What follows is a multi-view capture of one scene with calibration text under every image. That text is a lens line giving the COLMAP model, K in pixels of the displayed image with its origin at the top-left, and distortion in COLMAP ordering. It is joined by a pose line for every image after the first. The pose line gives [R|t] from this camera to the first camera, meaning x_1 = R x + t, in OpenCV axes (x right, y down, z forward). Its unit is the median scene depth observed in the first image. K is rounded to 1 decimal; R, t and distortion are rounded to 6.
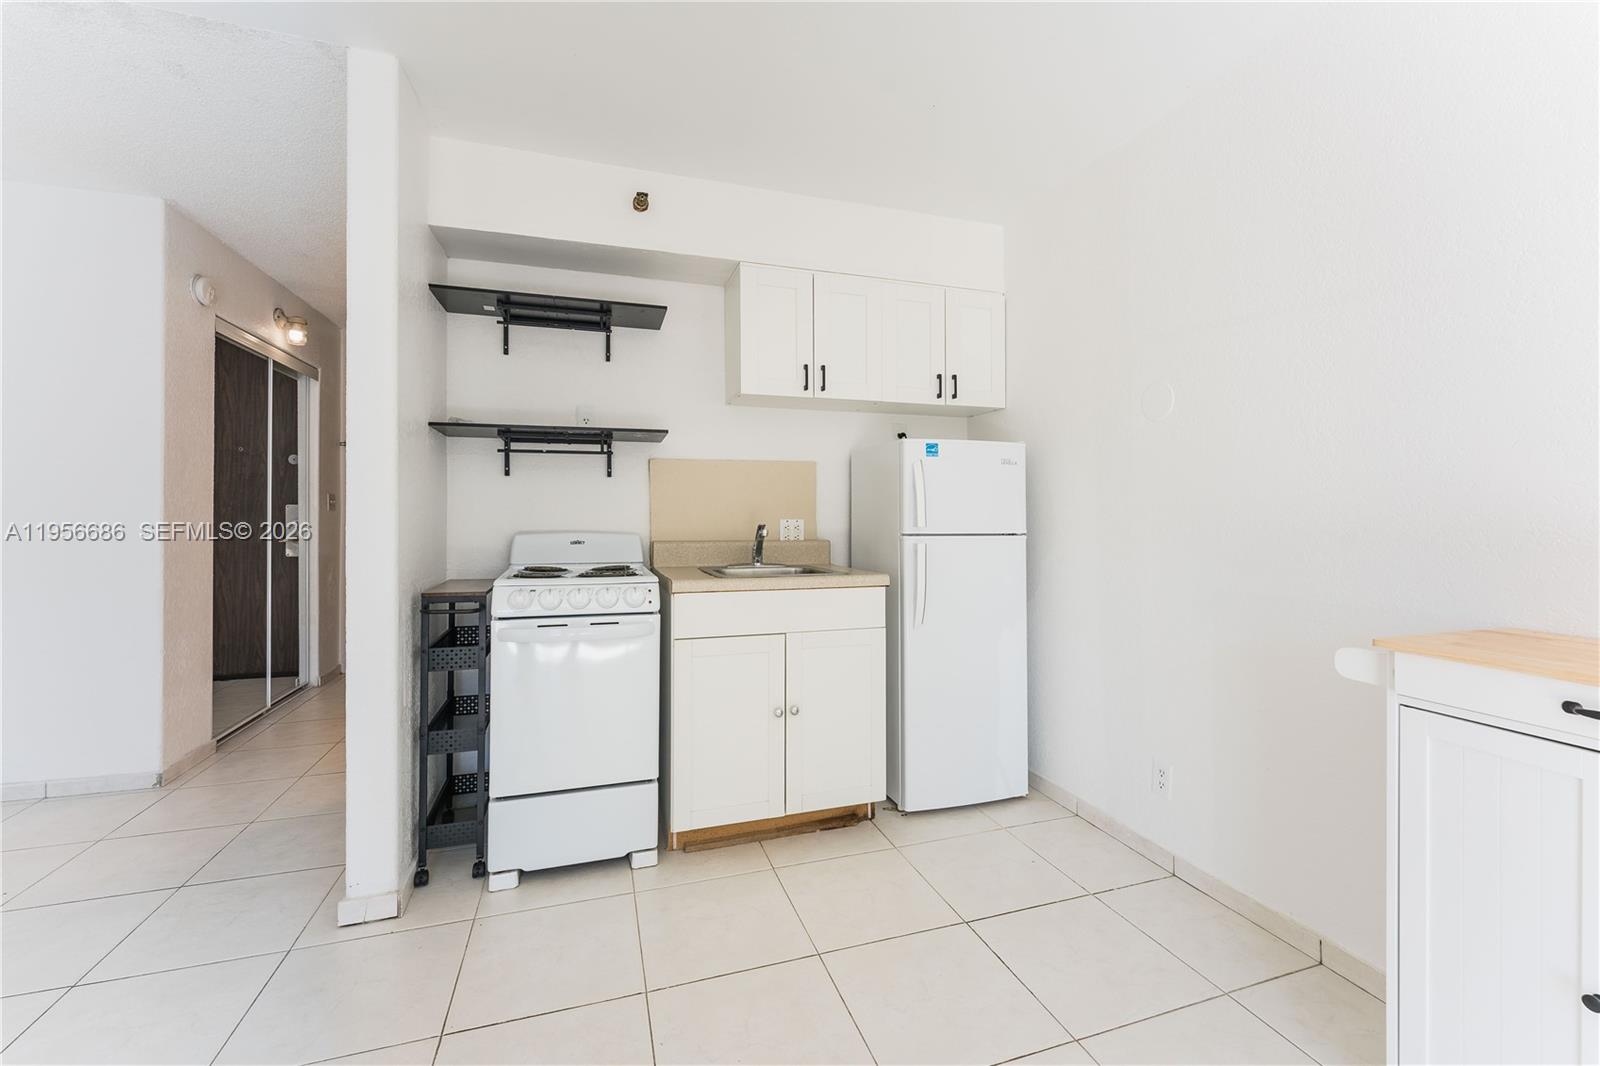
lens RADIAL K [[657.9, 0, 808.6], [0, 657.9, 503.3], [0, 0, 1]] dist [-0.003358, -0.000042]
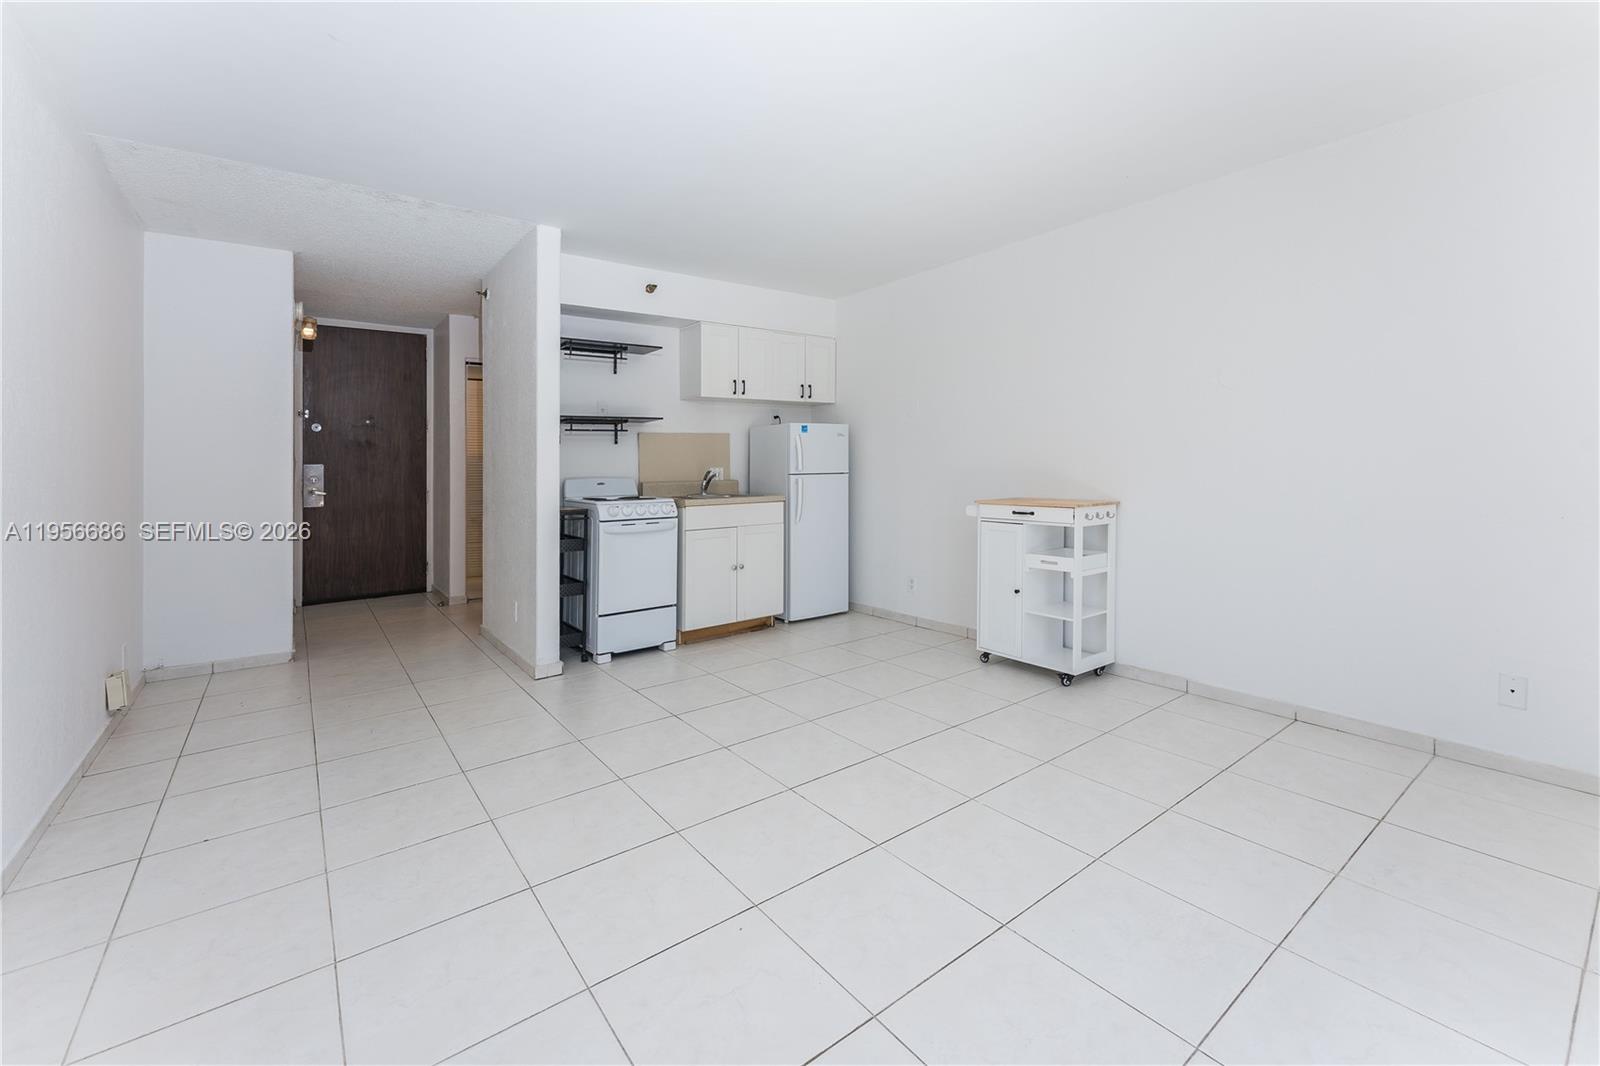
lens RADIAL K [[657.9, 0, 791.3], [0, 657.9, 539.9], [0, 0, 1]] dist [-0.003358, -0.000042]
pose [[0.951921, -0.051862, 0.301922, -0.432196], [0.013370, 0.991660, 0.128187, -0.008081], [-0.306052, -0.117987, 0.944675, -0.806470]]
